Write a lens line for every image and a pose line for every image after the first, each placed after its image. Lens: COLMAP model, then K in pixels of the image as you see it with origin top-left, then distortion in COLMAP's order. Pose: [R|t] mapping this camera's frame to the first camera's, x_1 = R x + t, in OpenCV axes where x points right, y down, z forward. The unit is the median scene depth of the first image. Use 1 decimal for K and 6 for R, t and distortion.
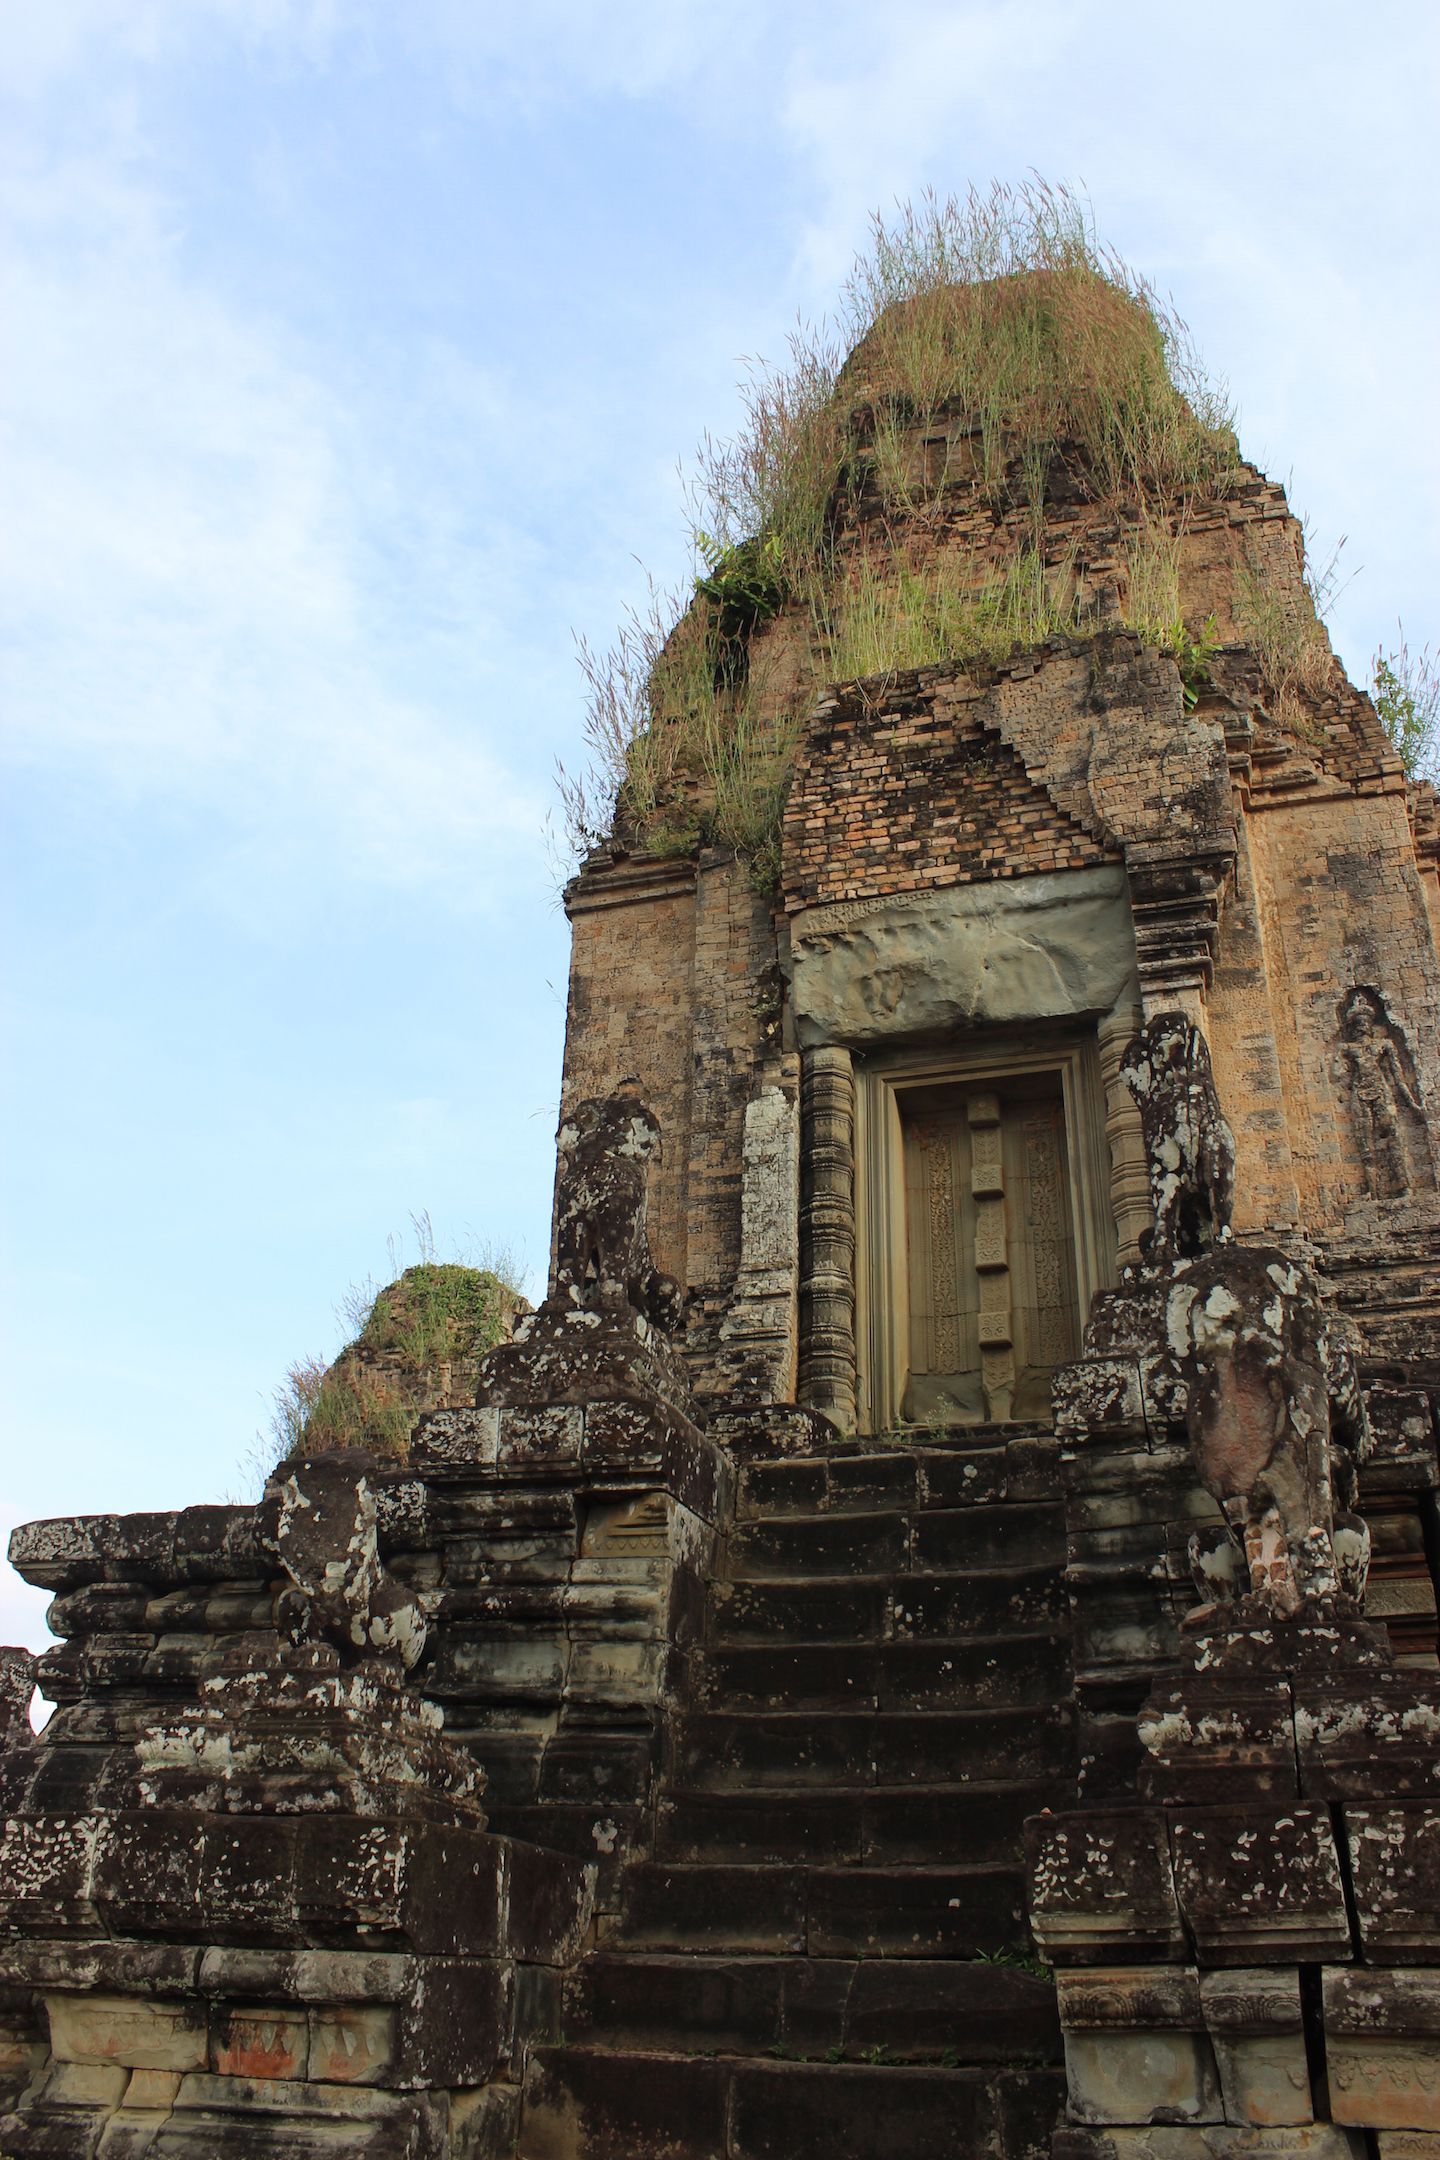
lens RADIAL K [[1806.9, 0, 720.0], [0, 1806.9, 1080.0], [0, 0, 1]] dist [-0.148094, 0.000171]
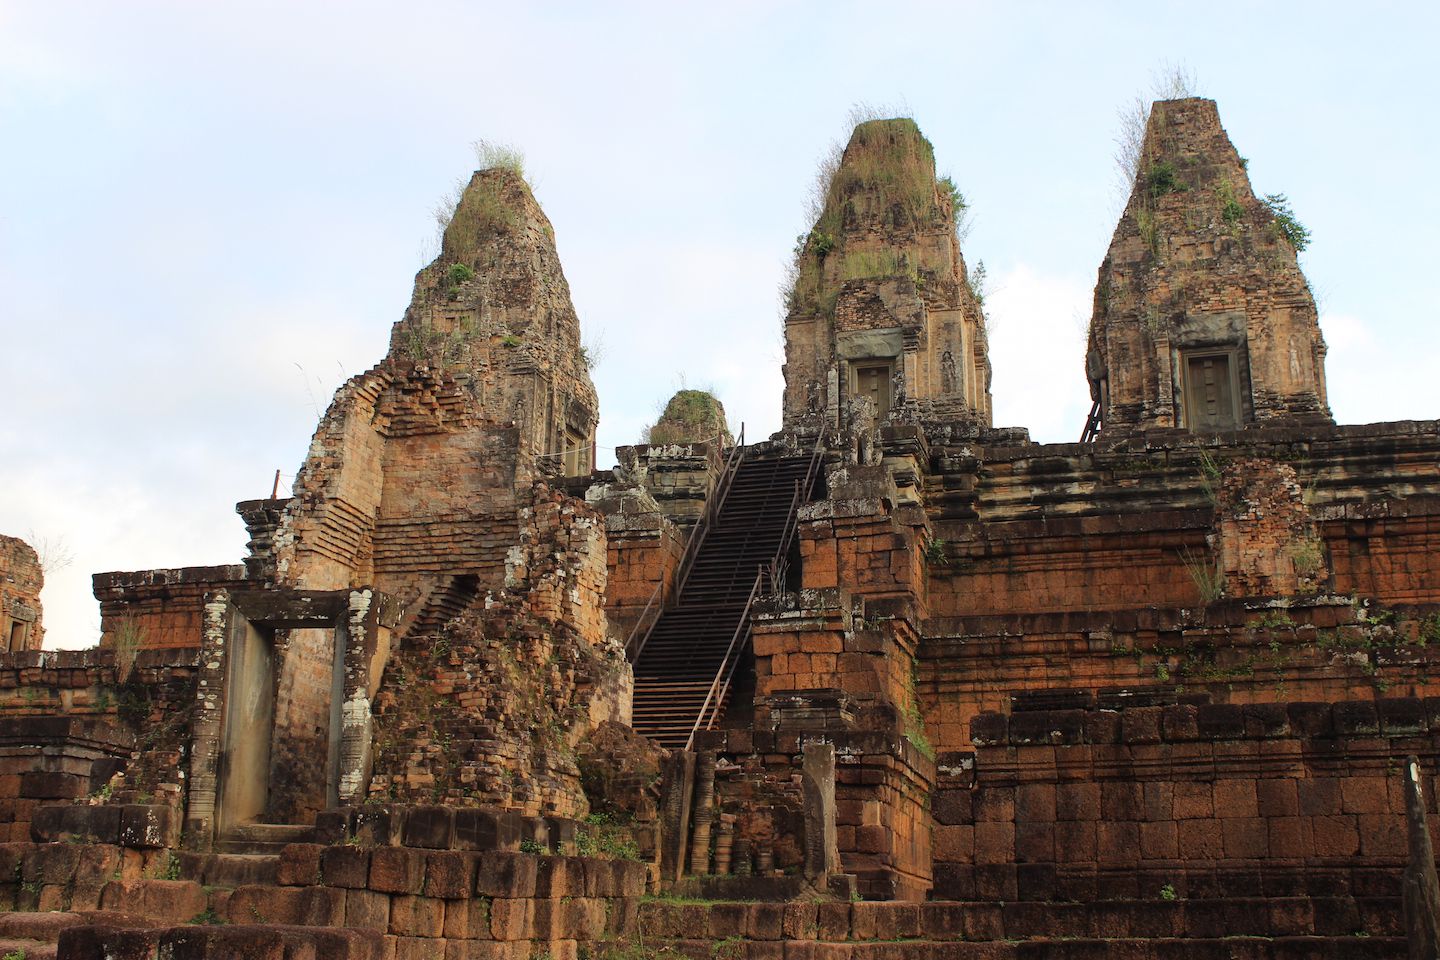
lens RADIAL K [[1204.6, 0, 720.0], [0, 1204.6, 480.0], [0, 0, 1]] dist [-0.148094, 0.000171]
pose [[0.999995, 0.002513, 0.001938, -0.293009], [-0.002846, 0.980407, 0.196962, -0.350467], [-0.001405, -0.196967, 0.980409, -2.370744]]
